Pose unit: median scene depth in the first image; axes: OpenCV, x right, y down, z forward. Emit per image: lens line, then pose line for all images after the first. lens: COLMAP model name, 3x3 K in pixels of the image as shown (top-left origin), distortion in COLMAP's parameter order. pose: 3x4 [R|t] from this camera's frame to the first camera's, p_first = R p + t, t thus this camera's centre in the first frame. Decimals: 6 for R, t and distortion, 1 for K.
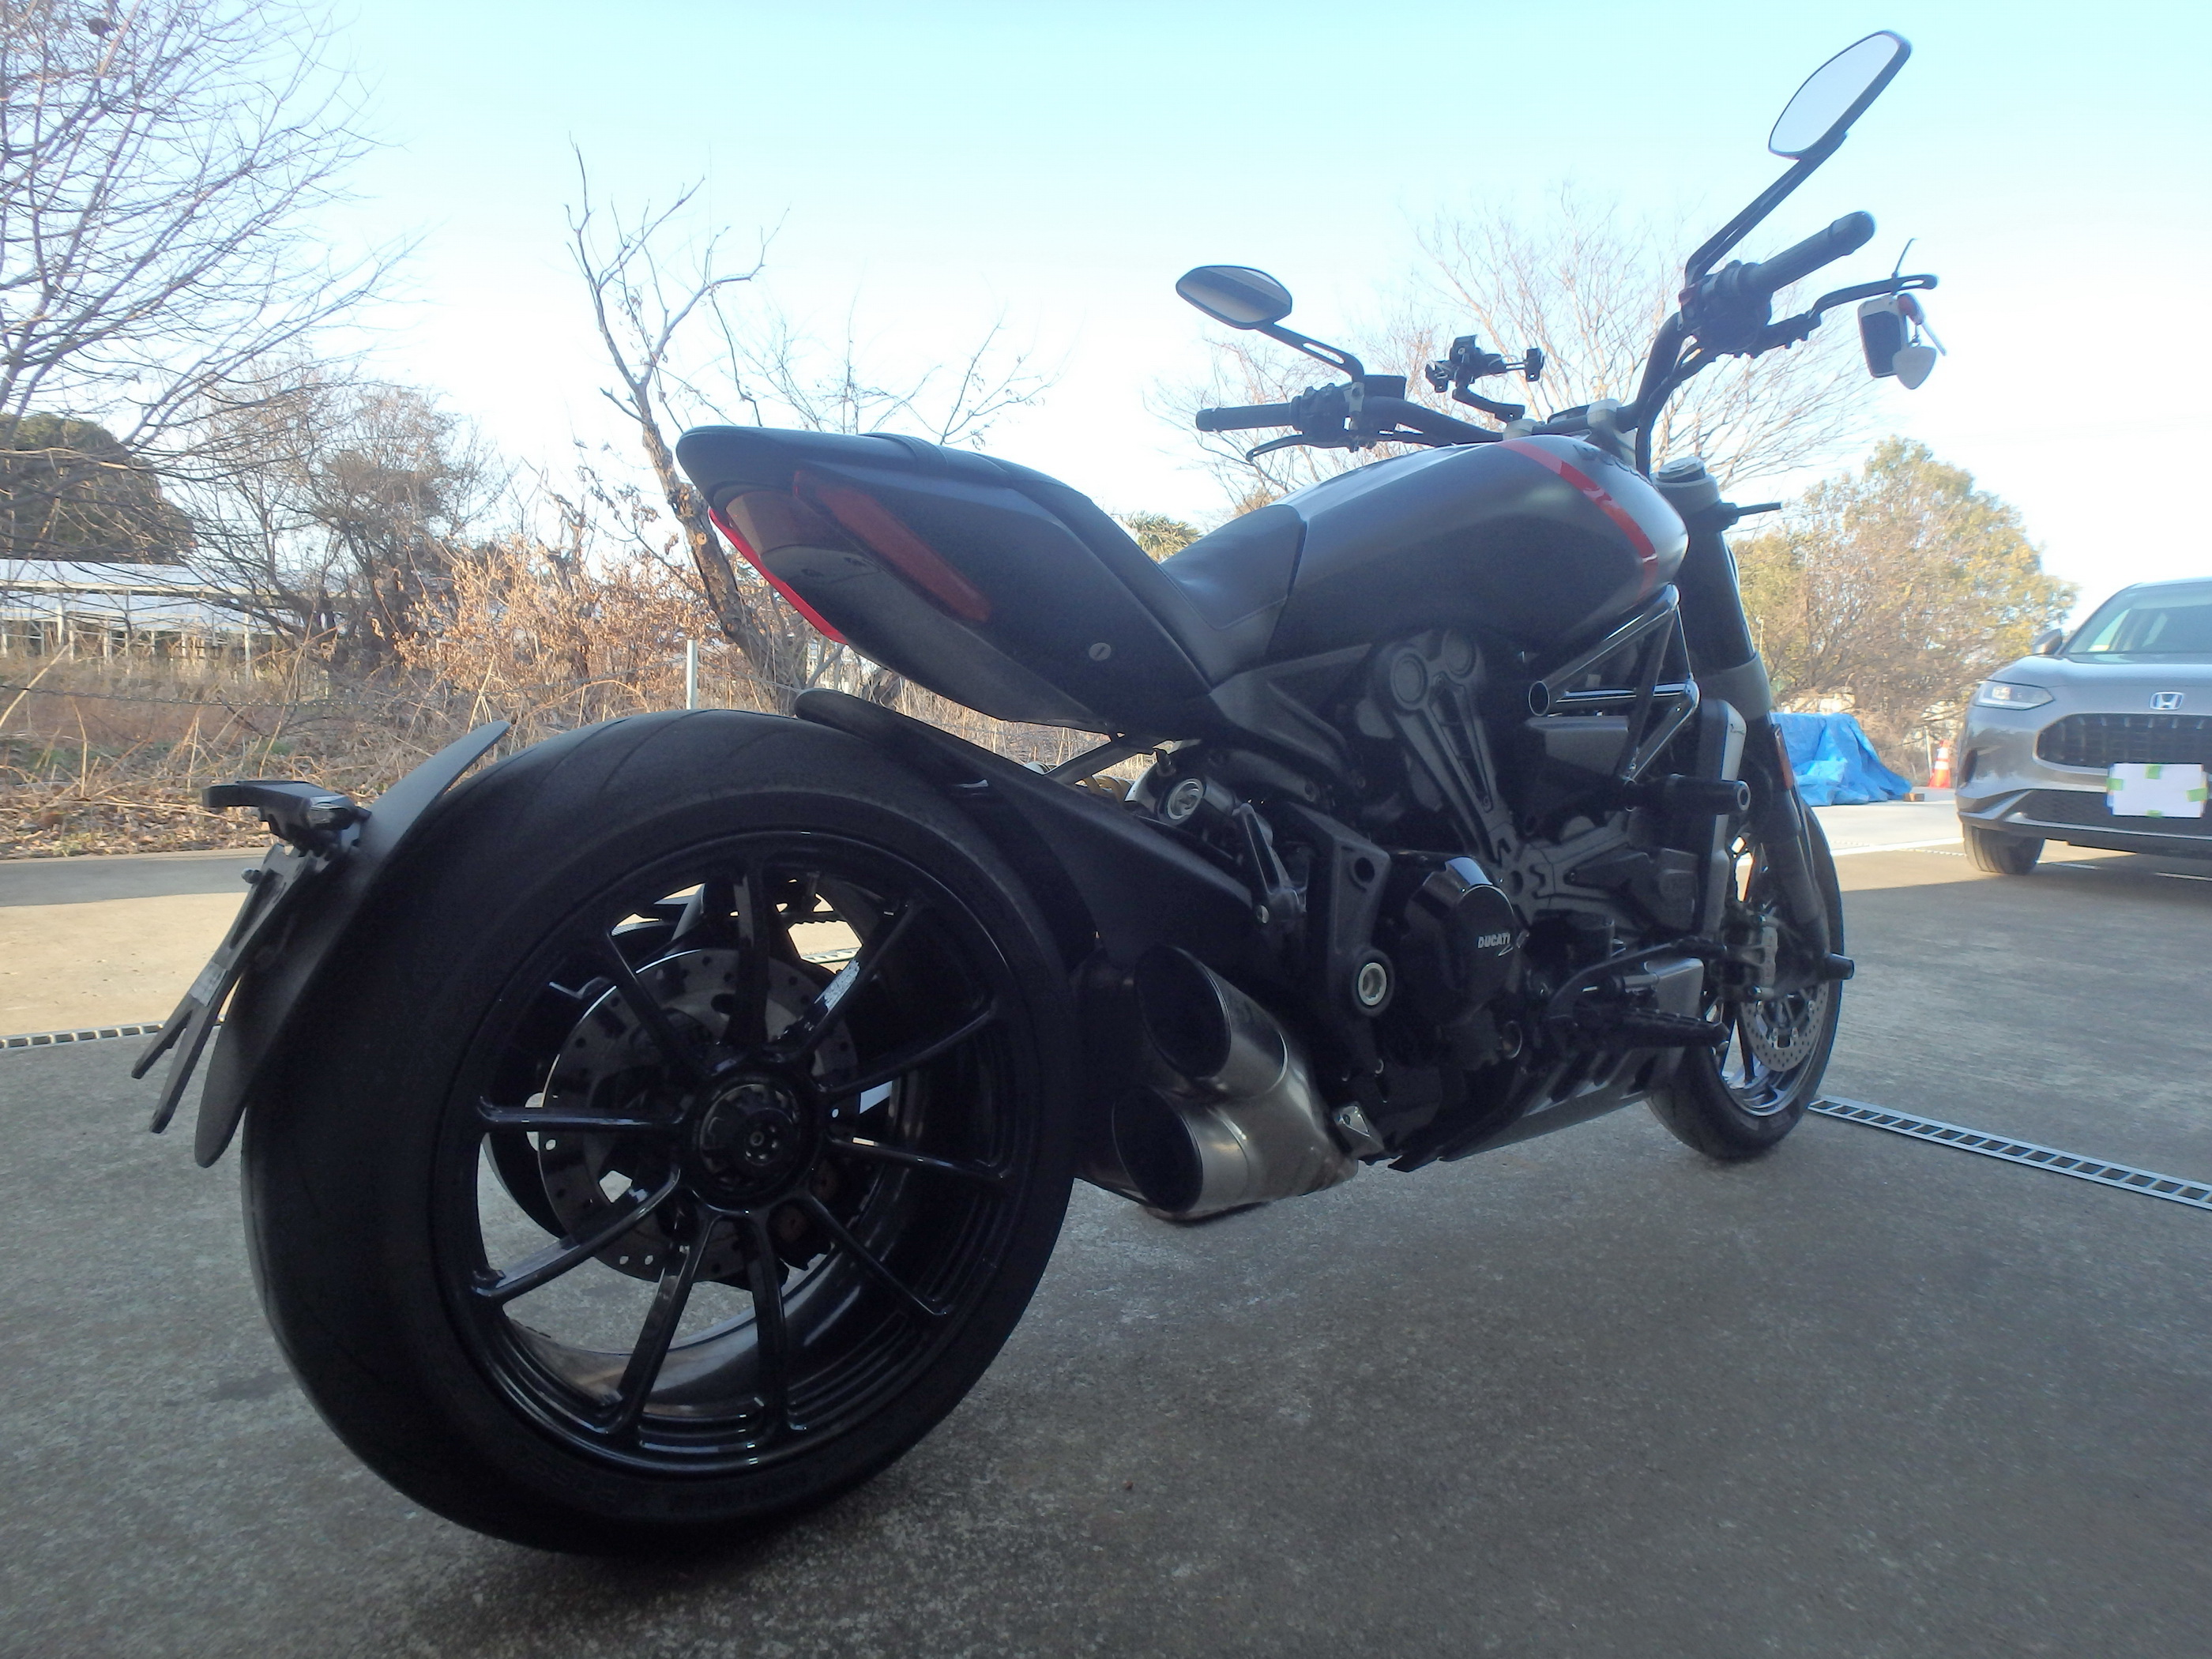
lens RADIAL K [[1363.0, 0, 1108.7], [0, 1363.0, 819.0], [0, 0, 1]] dist [-0.031960, 0.005113]
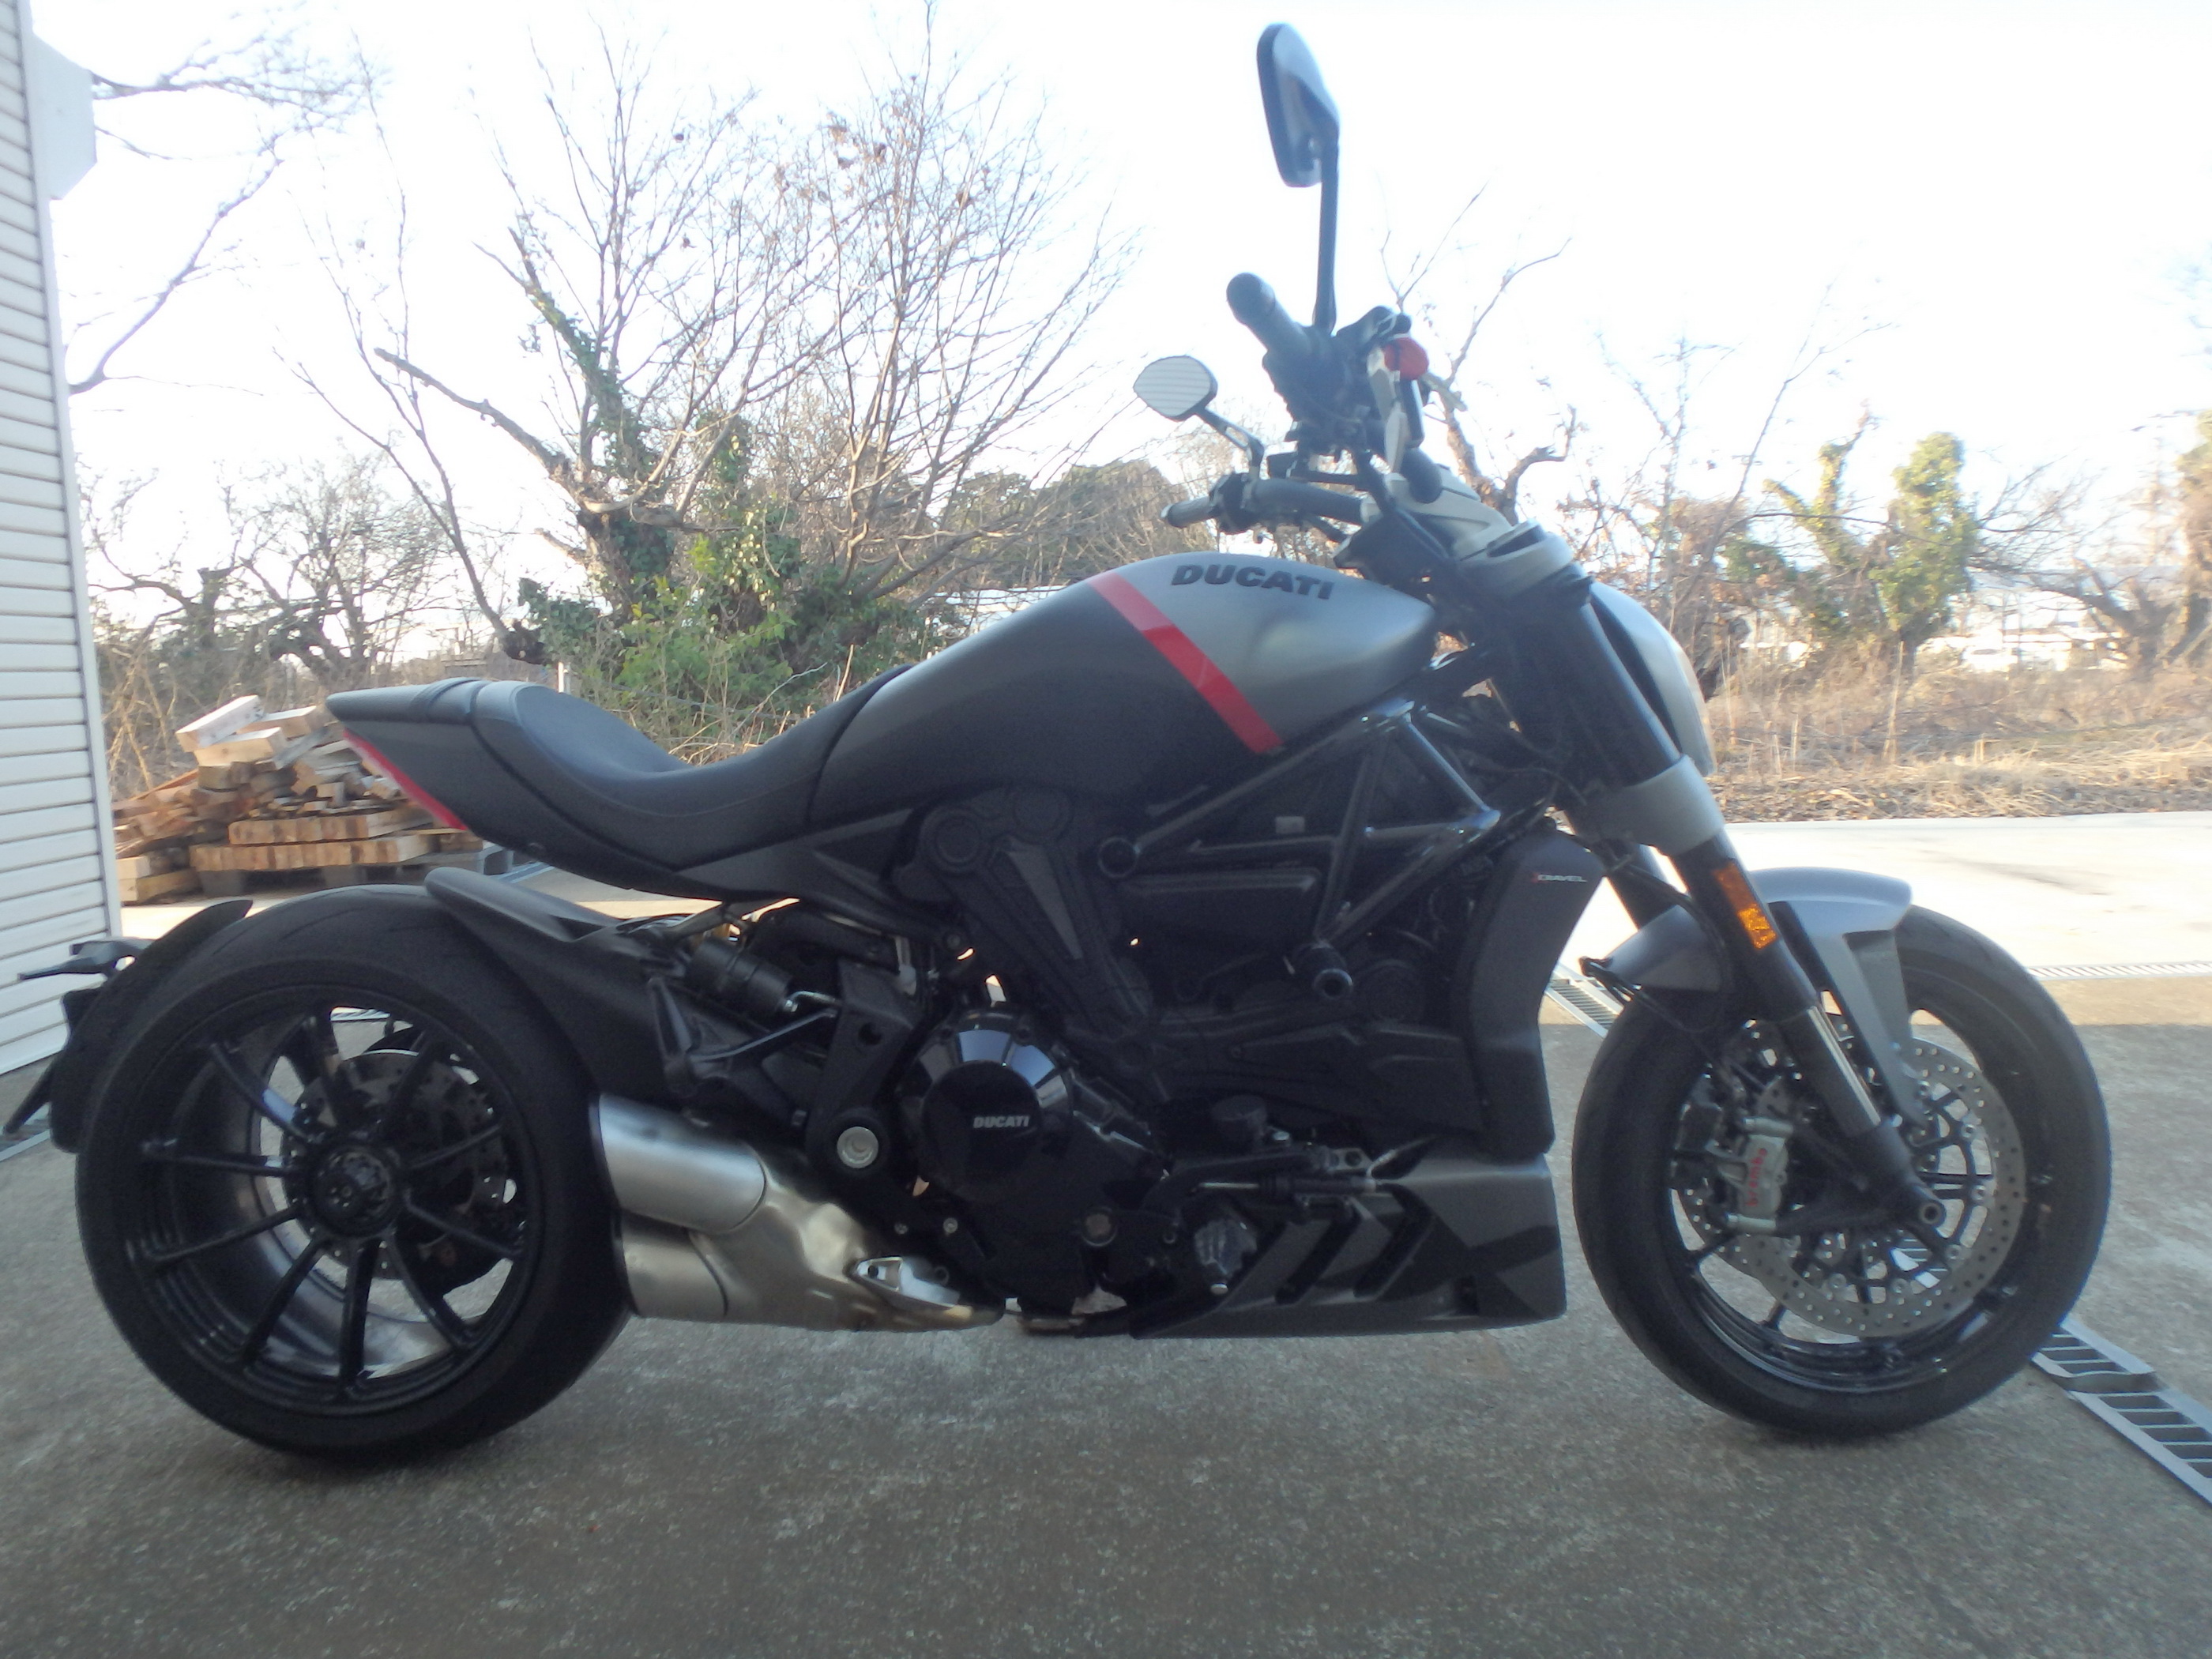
lens RADIAL K [[1363.0, 0, 1110.9], [0, 1363.0, 811.0], [0, 0, 1]] dist [-0.031960, 0.005113]
pose [[0.775719, 0.019204, -0.630787, 0.940465], [-0.007821, 0.999753, 0.020820, -0.148694], [0.631031, -0.011217, 0.775677, 0.309393]]
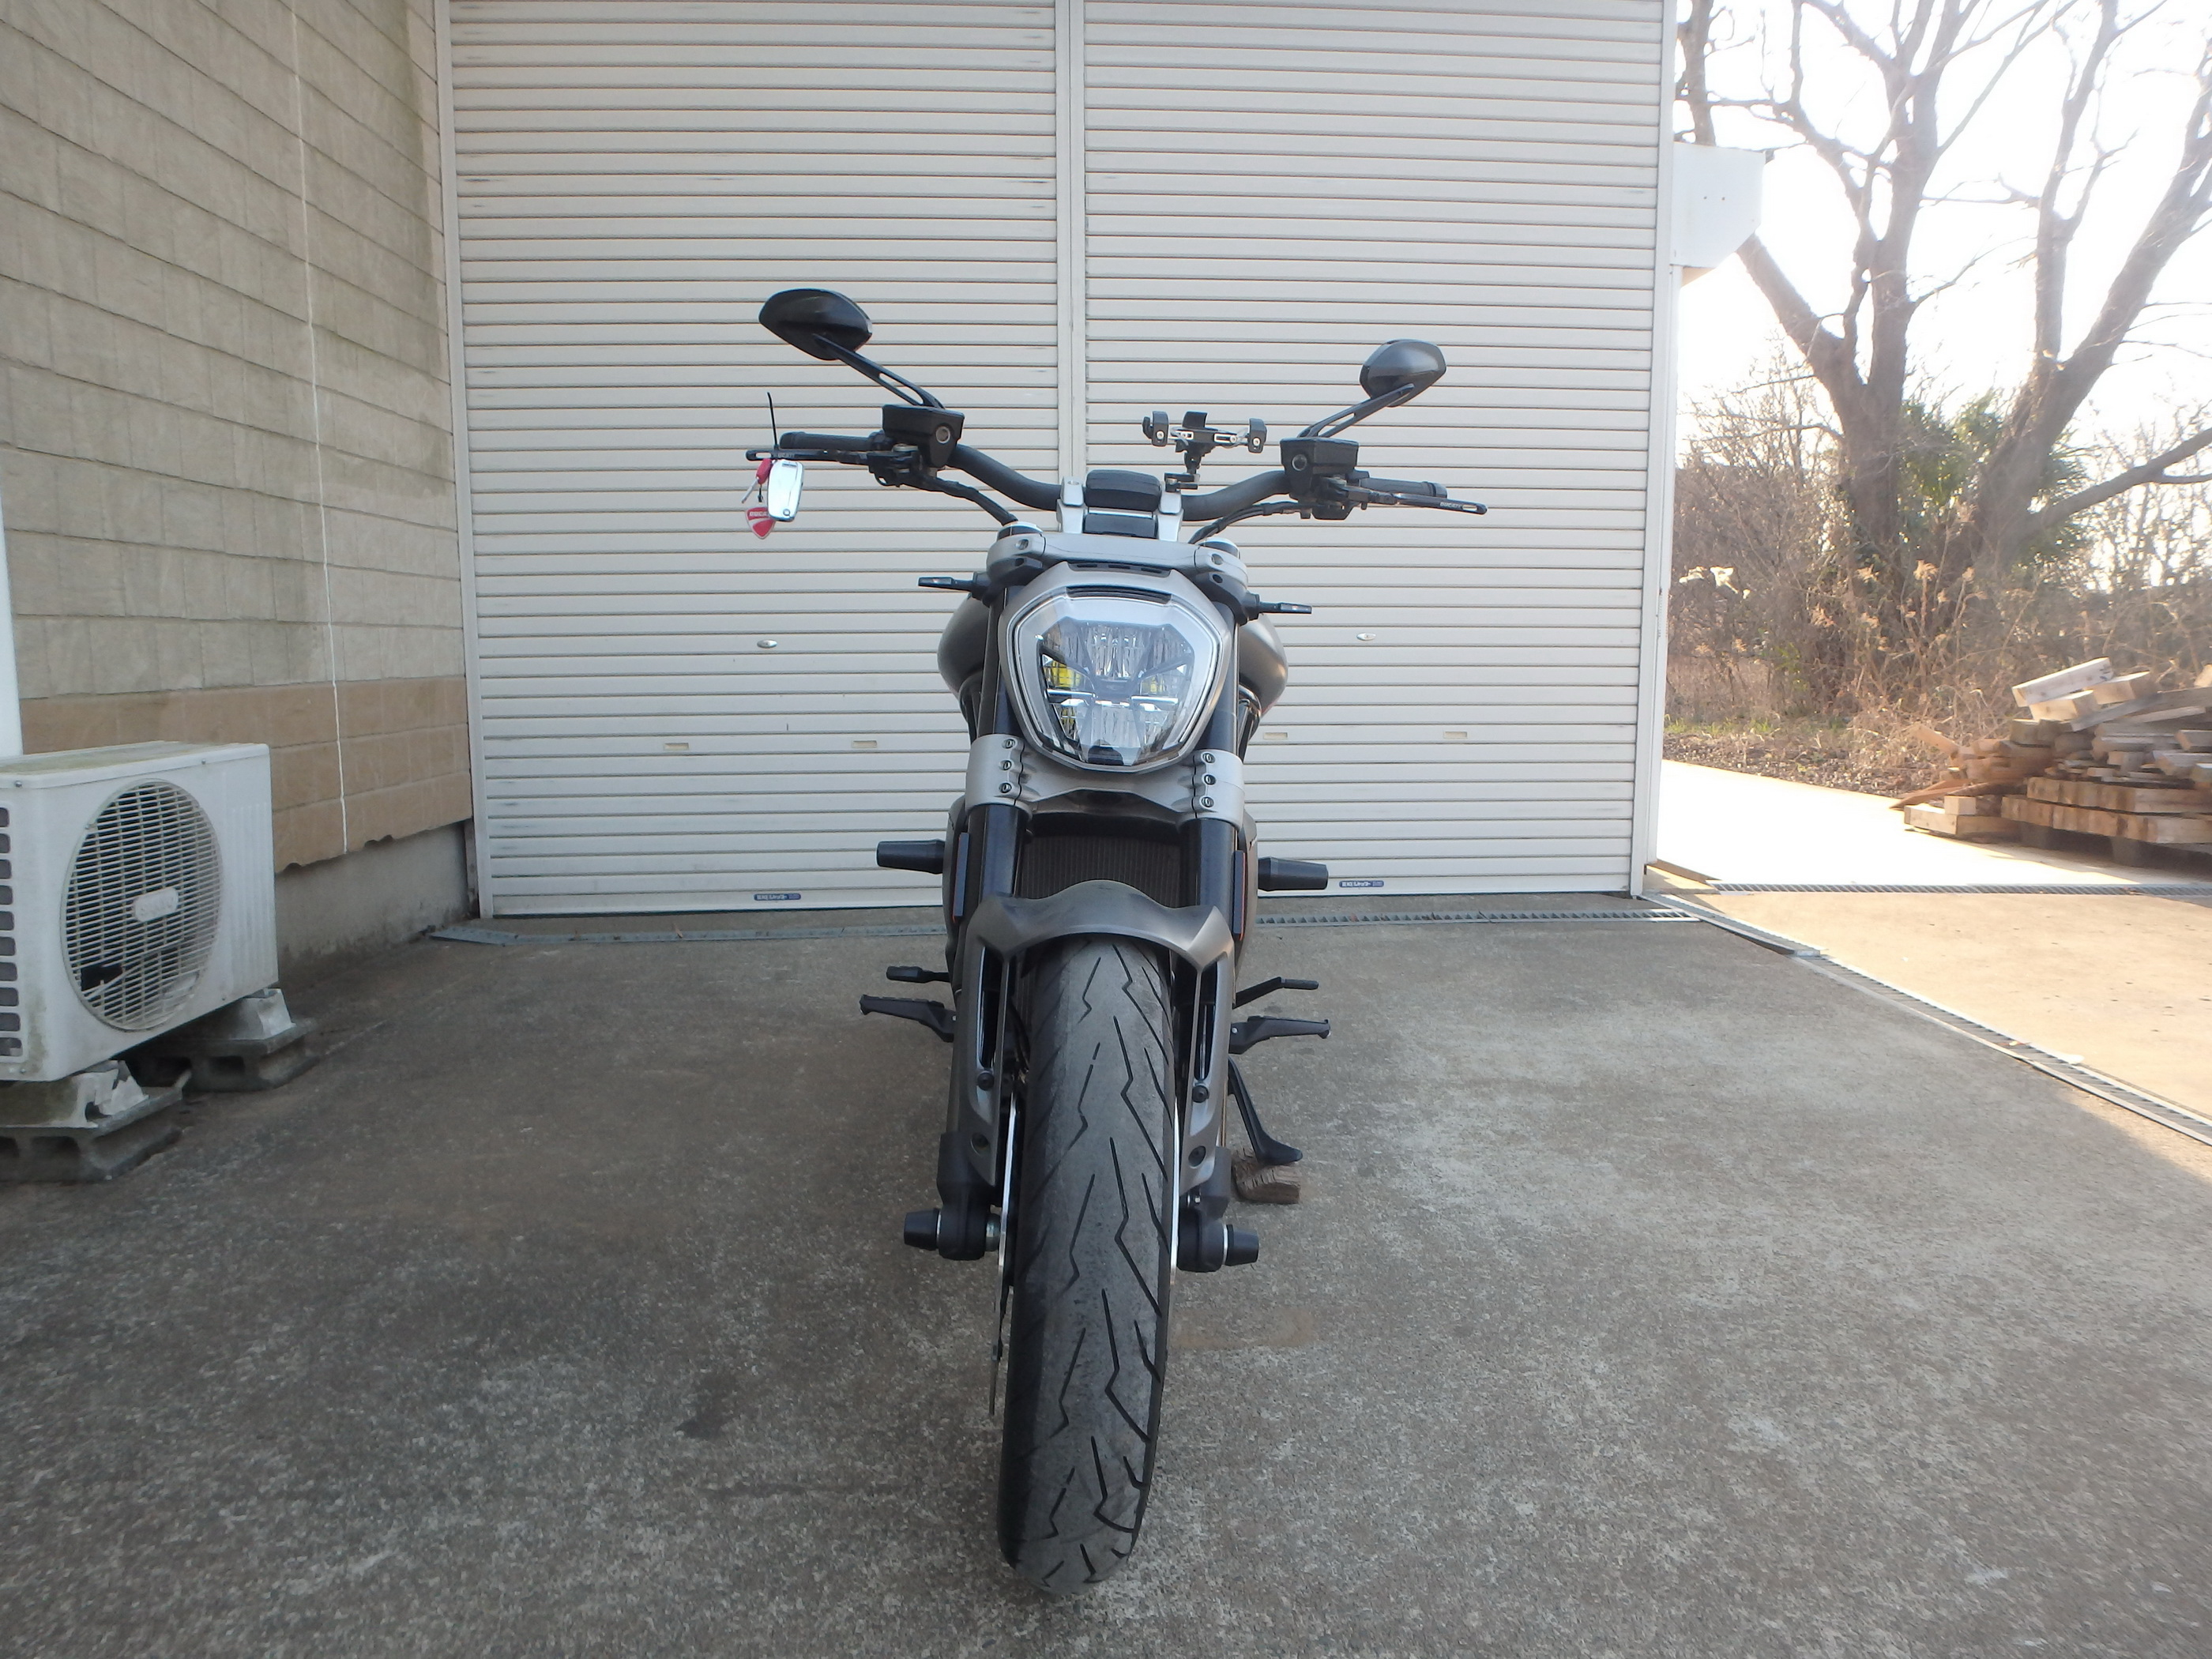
lens RADIAL K [[1363.0, 0, 1119.3], [0, 1363.0, 833.8], [0, 0, 1]] dist [-0.031960, 0.005113]
pose [[-0.606743, 0.078831, -0.790980, 1.429221], [-0.087639, 0.982370, 0.165131, -0.284335], [0.790052, 0.169513, -0.589137, 2.052883]]
